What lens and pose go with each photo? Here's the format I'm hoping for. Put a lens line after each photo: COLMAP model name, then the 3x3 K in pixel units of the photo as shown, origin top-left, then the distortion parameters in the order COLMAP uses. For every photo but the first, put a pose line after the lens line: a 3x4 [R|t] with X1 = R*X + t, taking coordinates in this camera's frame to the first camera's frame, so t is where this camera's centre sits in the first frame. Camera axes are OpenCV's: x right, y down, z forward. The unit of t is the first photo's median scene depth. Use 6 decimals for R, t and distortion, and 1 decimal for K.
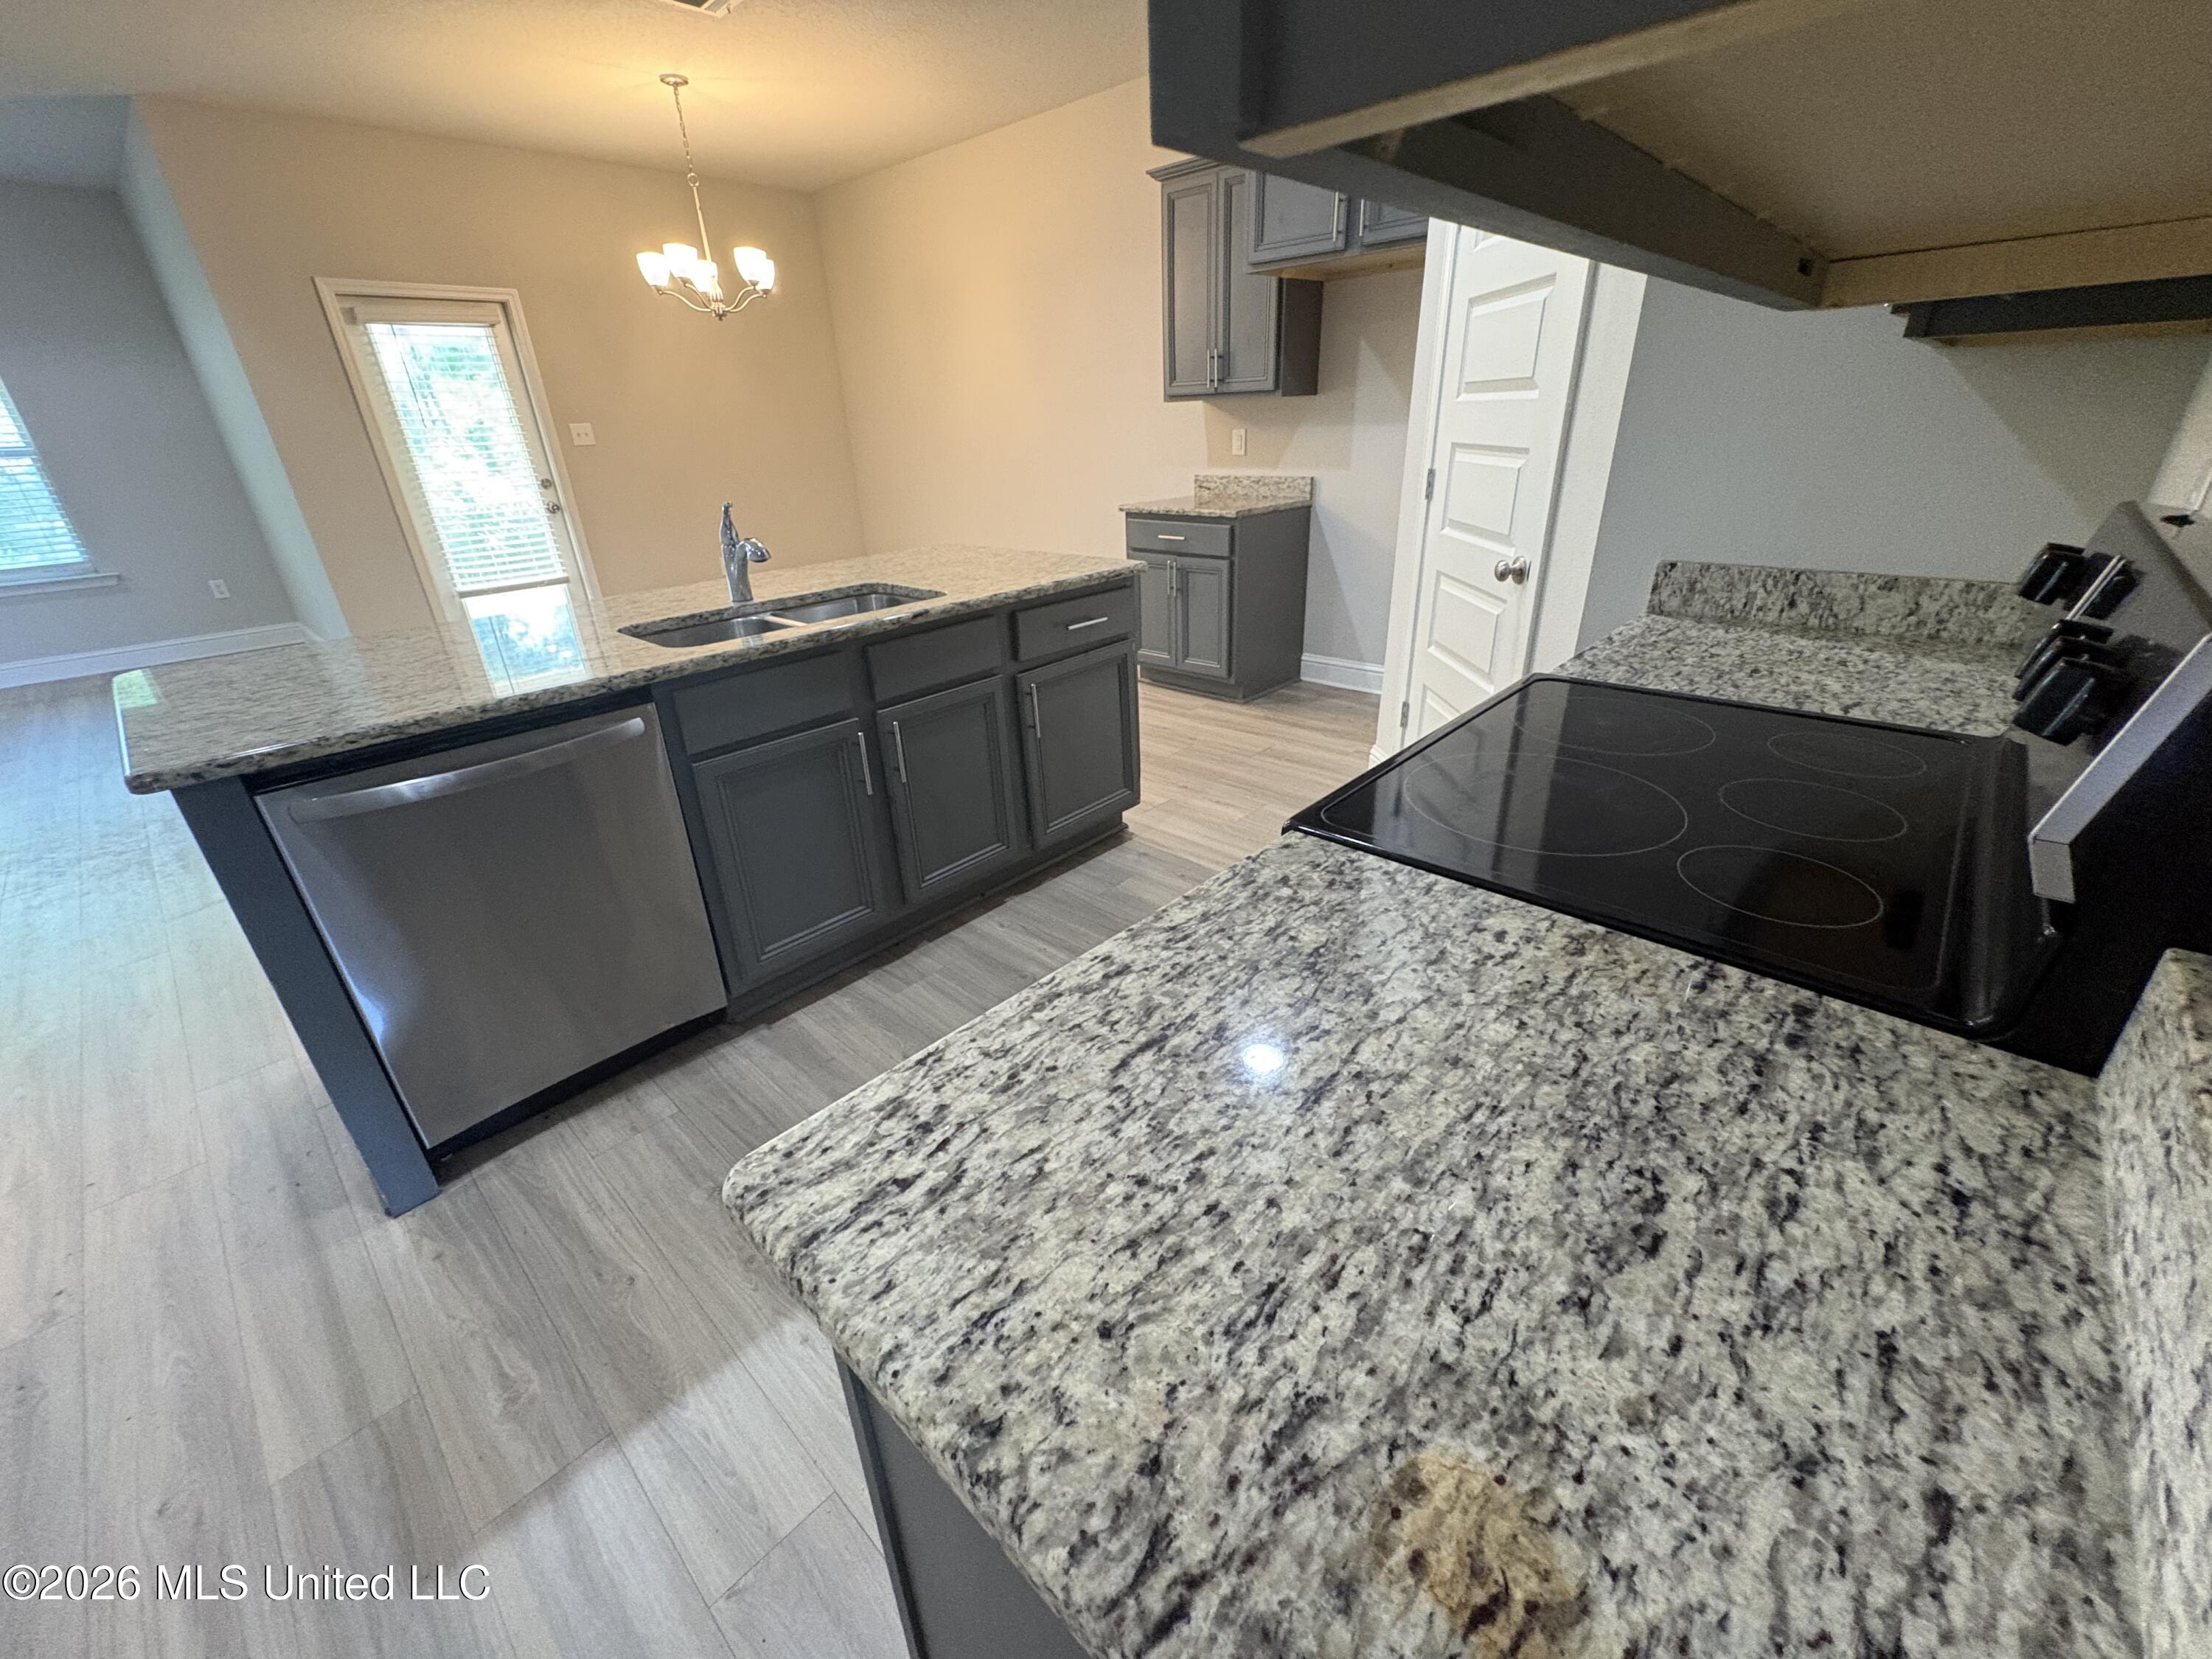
lens RADIAL K [[883.6, 0, 1102.9], [0, 883.6, 832.6], [0, 0, 1]] dist [0.003366, -0.000822]
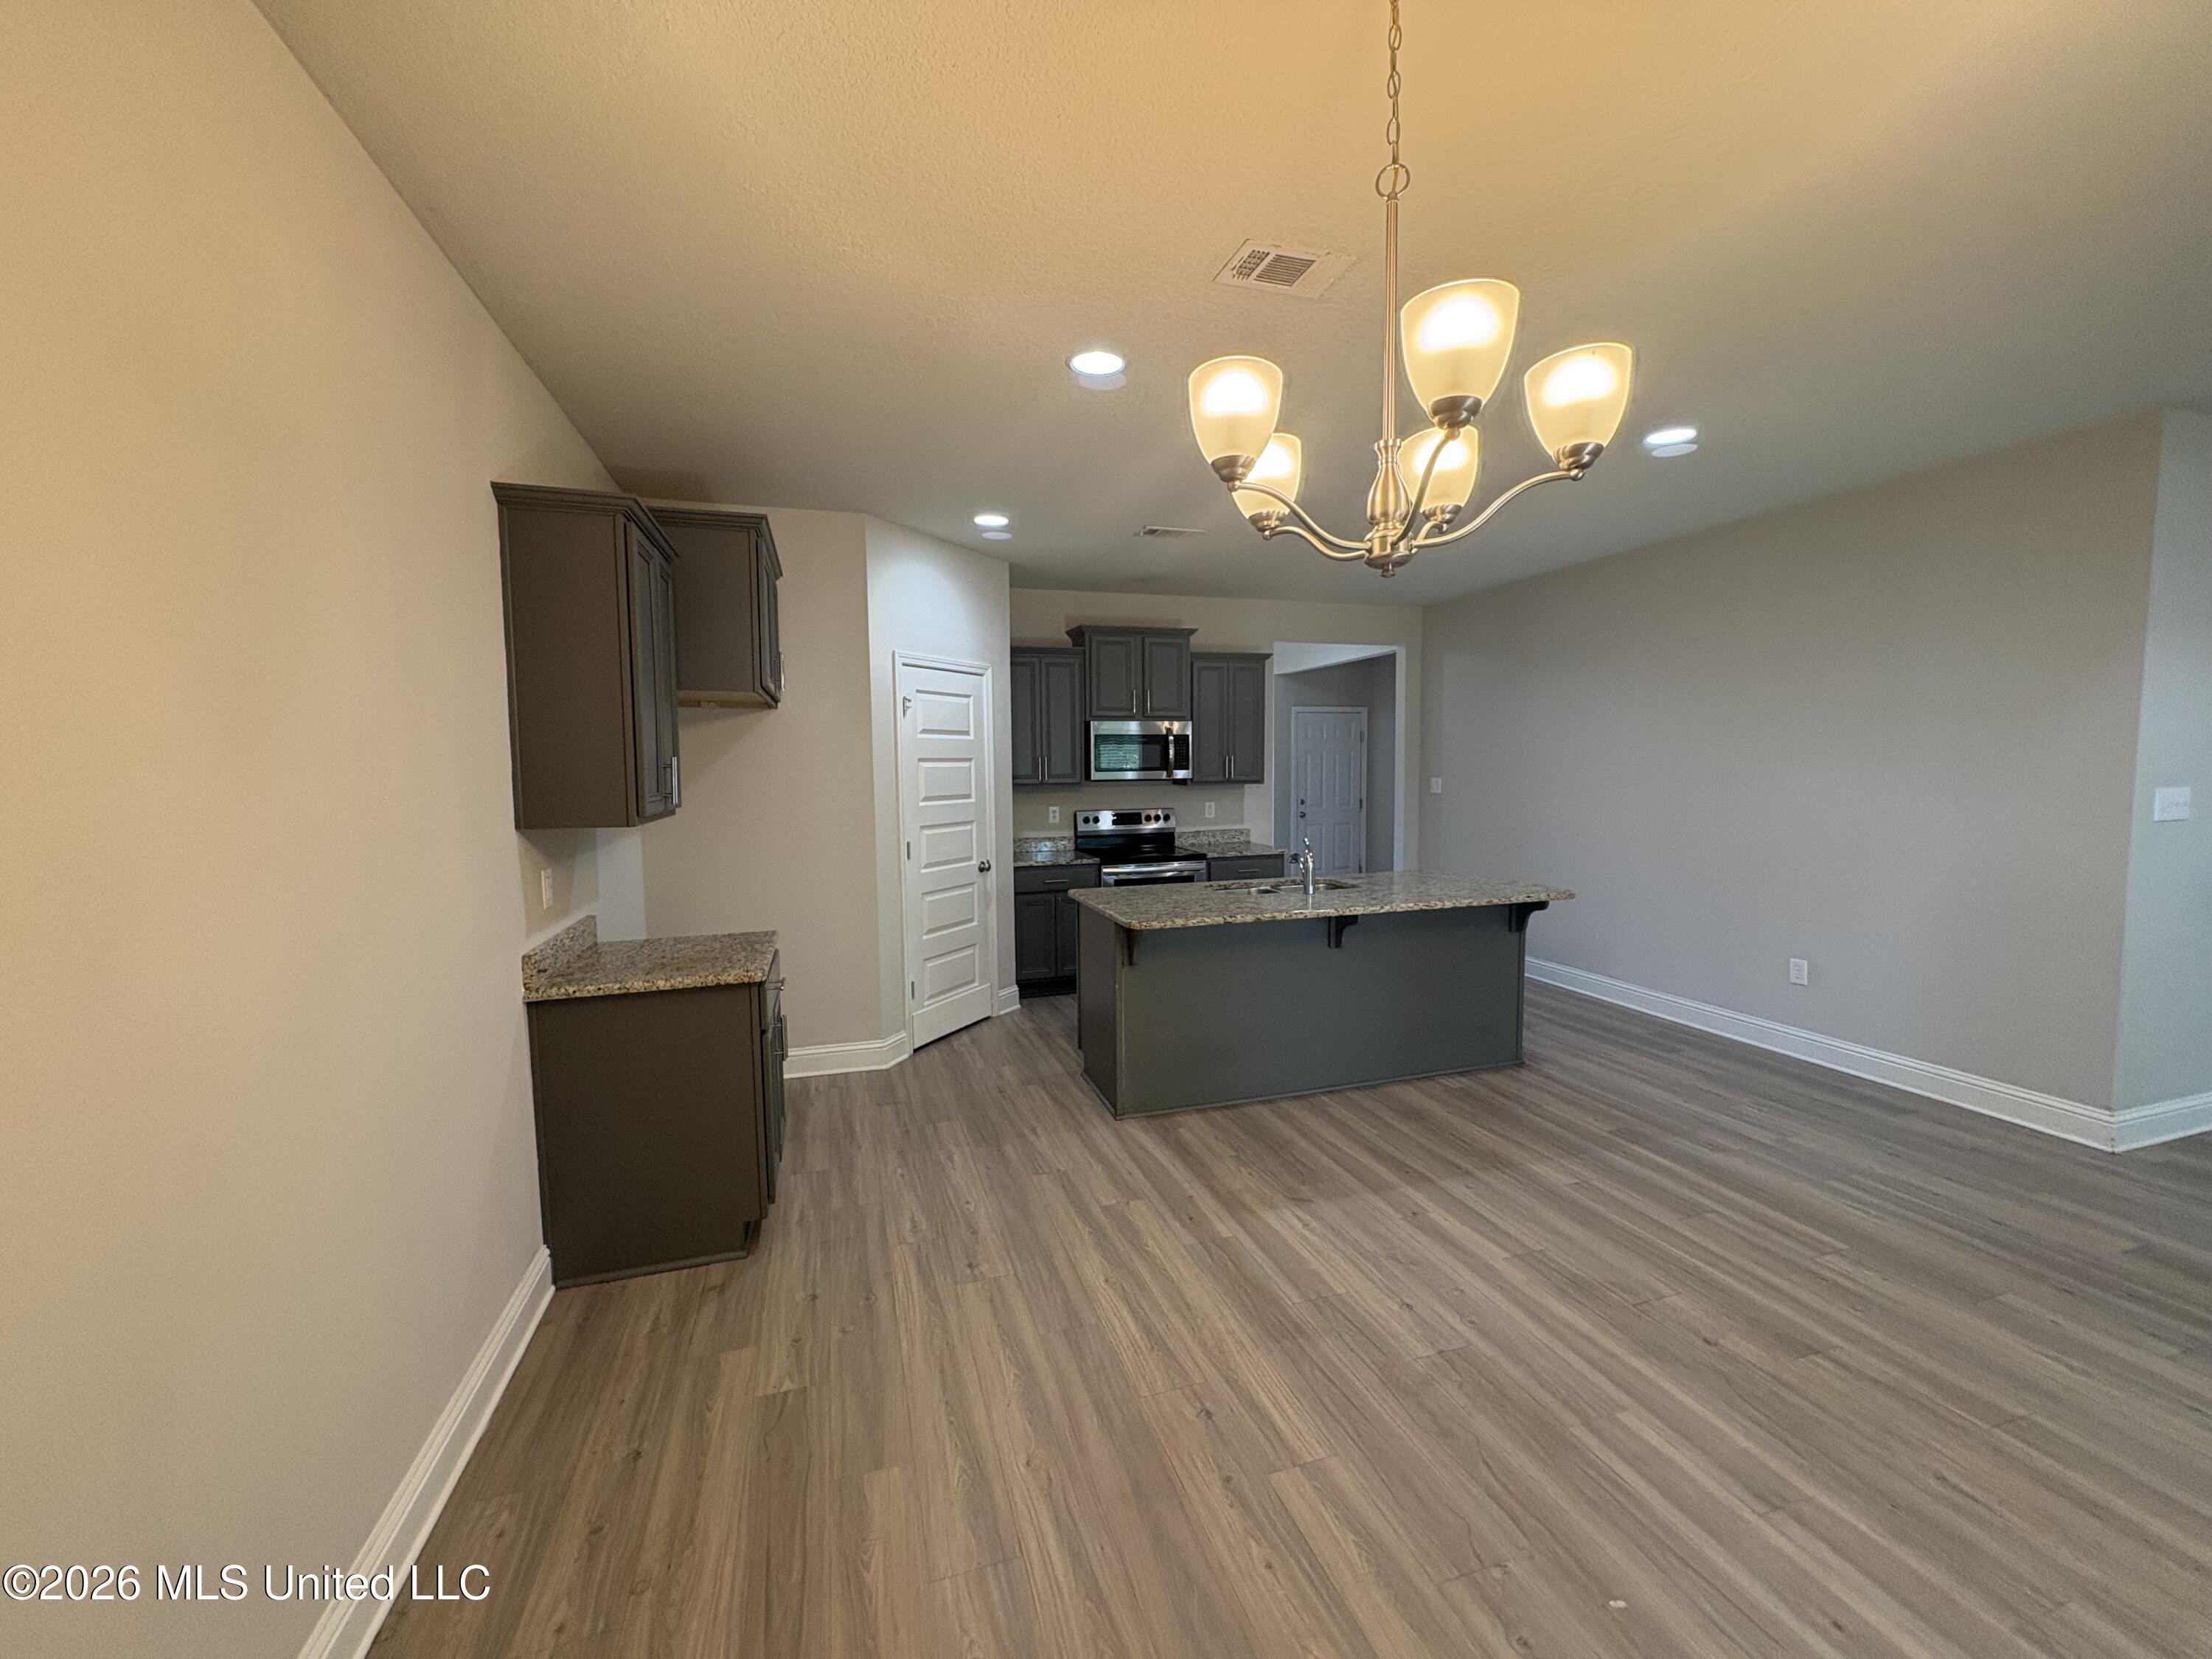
lens RADIAL K [[883.6, 0, 1108.4], [0, 883.6, 828.4], [0, 0, 1]] dist [0.003366, -0.000822]
pose [[-0.874411, 0.011407, 0.485051, -0.488565], [0.246036, 0.872075, 0.423026, -0.654145], [-0.418176, 0.489239, -0.765359, 1.314061]]
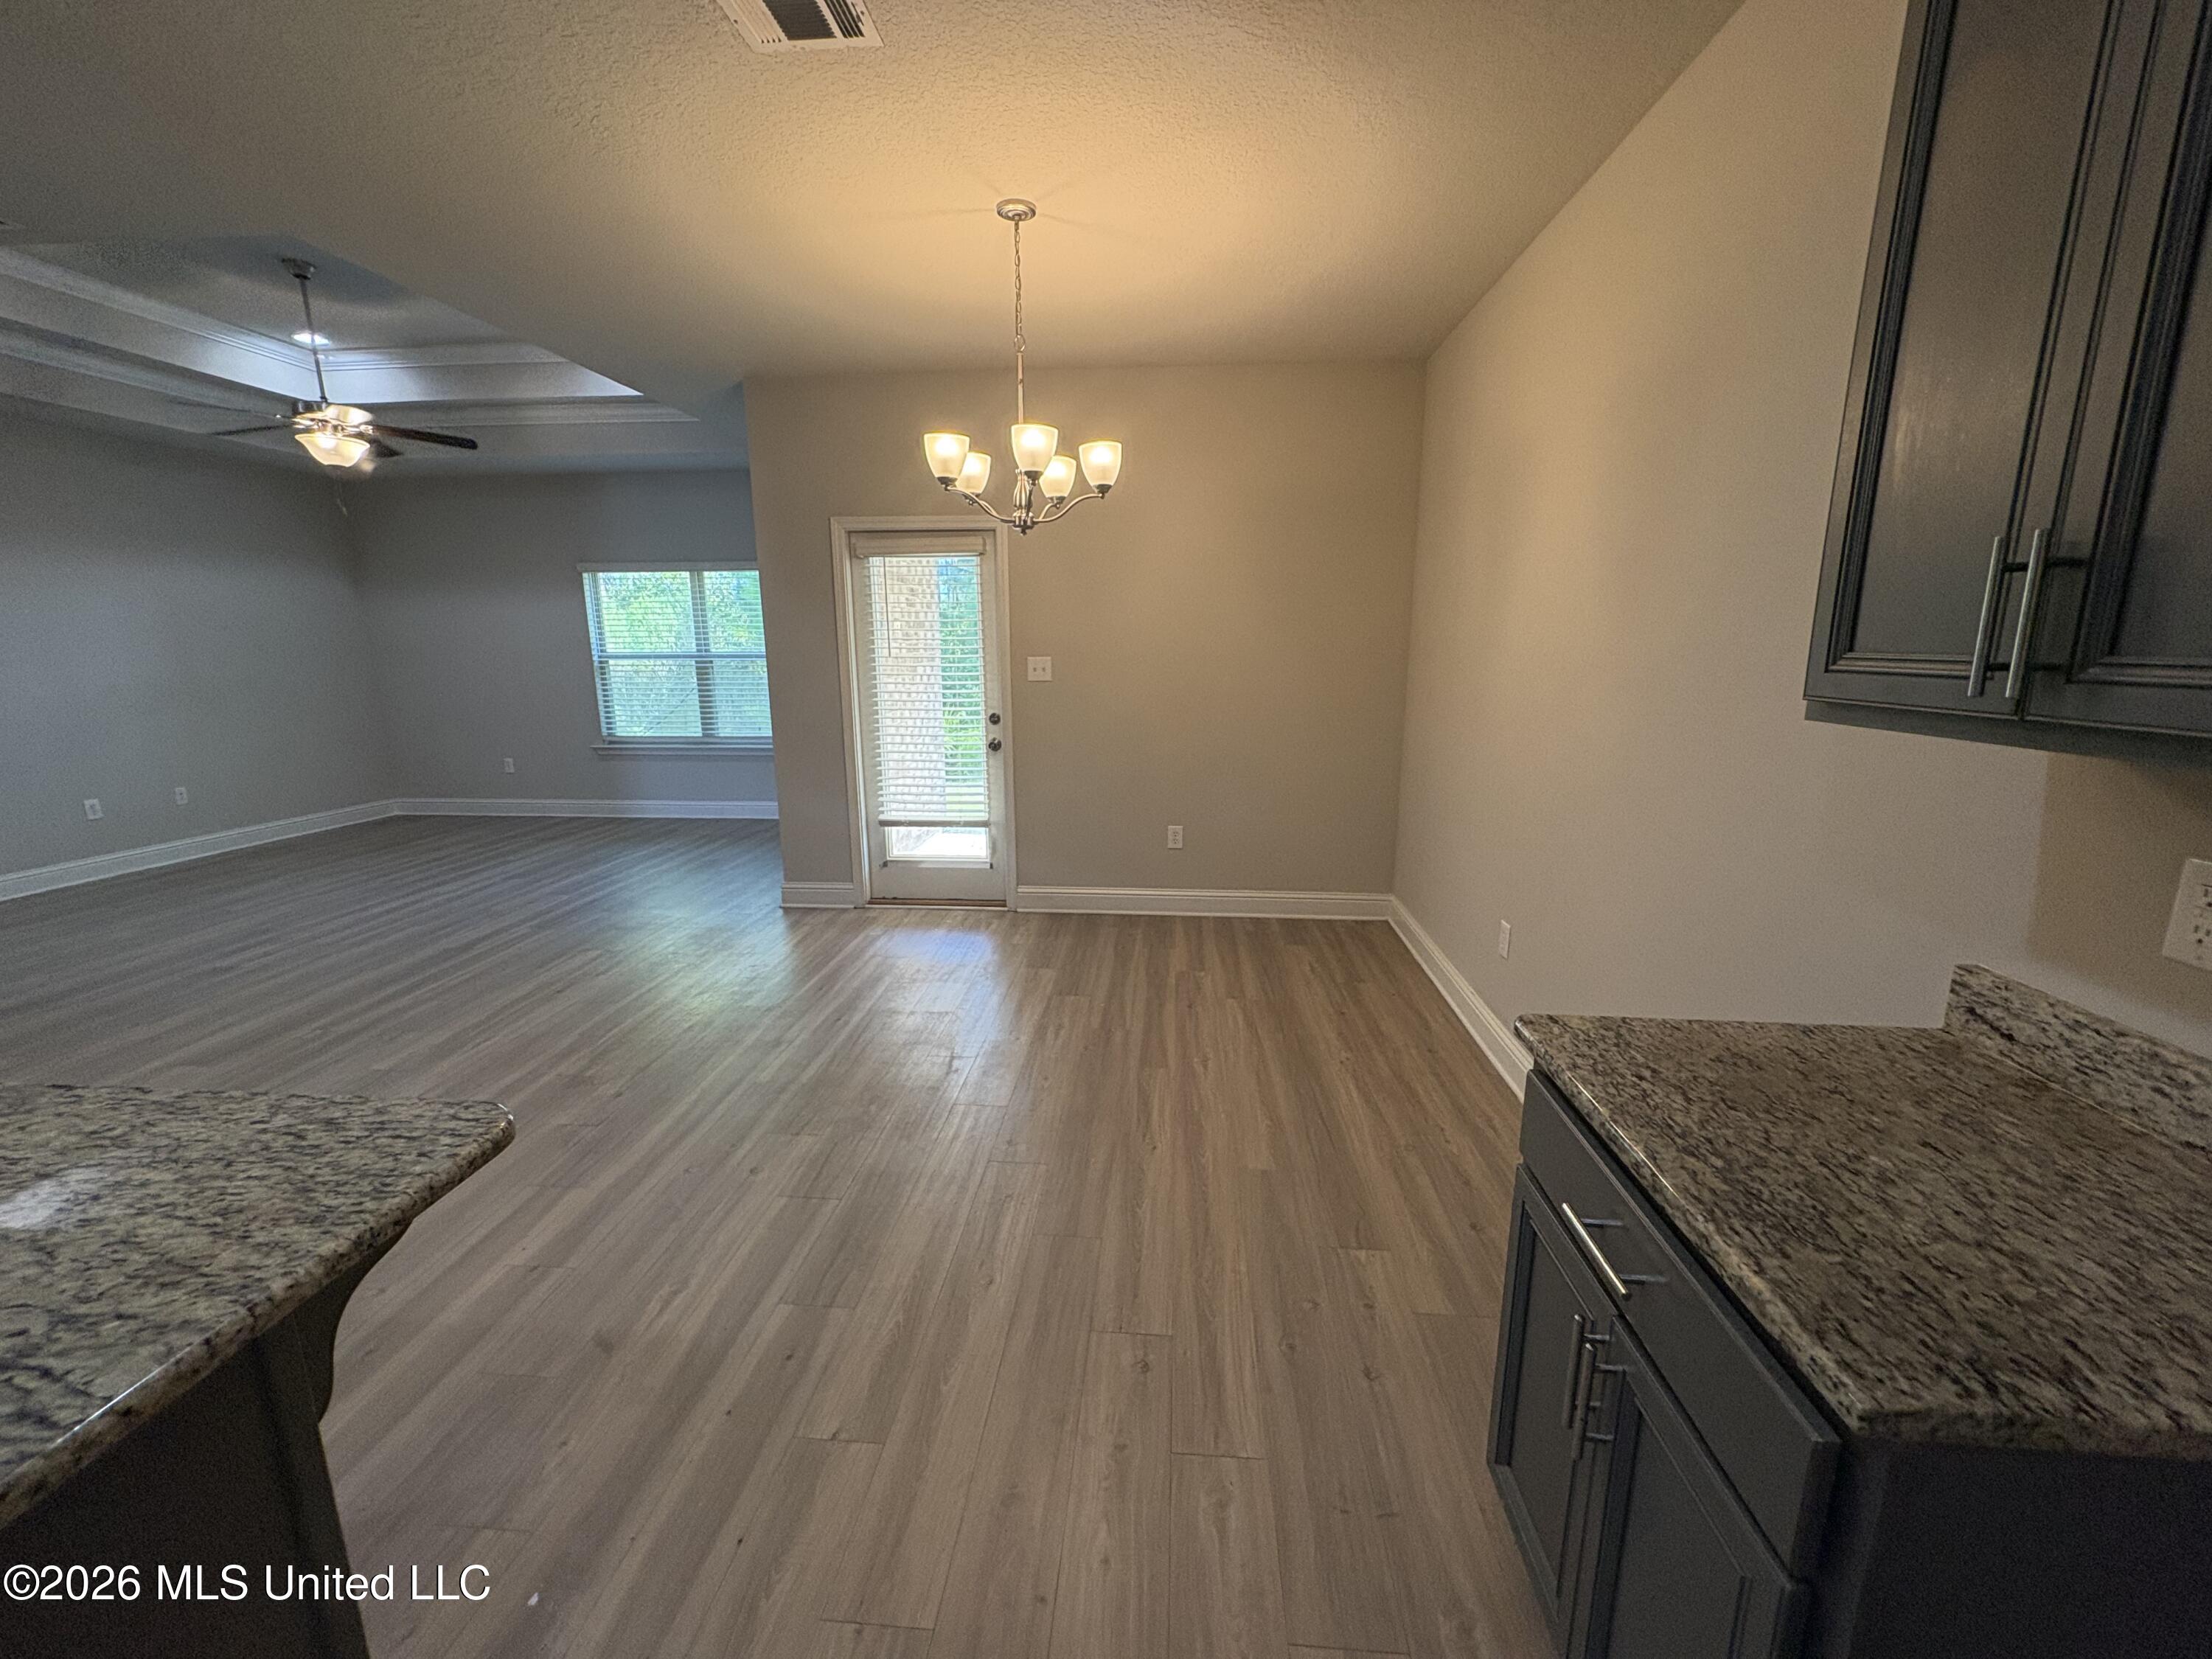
lens RADIAL K [[883.6, 0, 1108.2], [0, 883.6, 827.8], [0, 0, 1]] dist [0.003366, -0.000822]
pose [[0.629283, 0.195304, -0.752237, 0.145994], [-0.349806, 0.935501, -0.049745, -0.364019], [0.694002, 0.294441, 0.657013, 0.675487]]
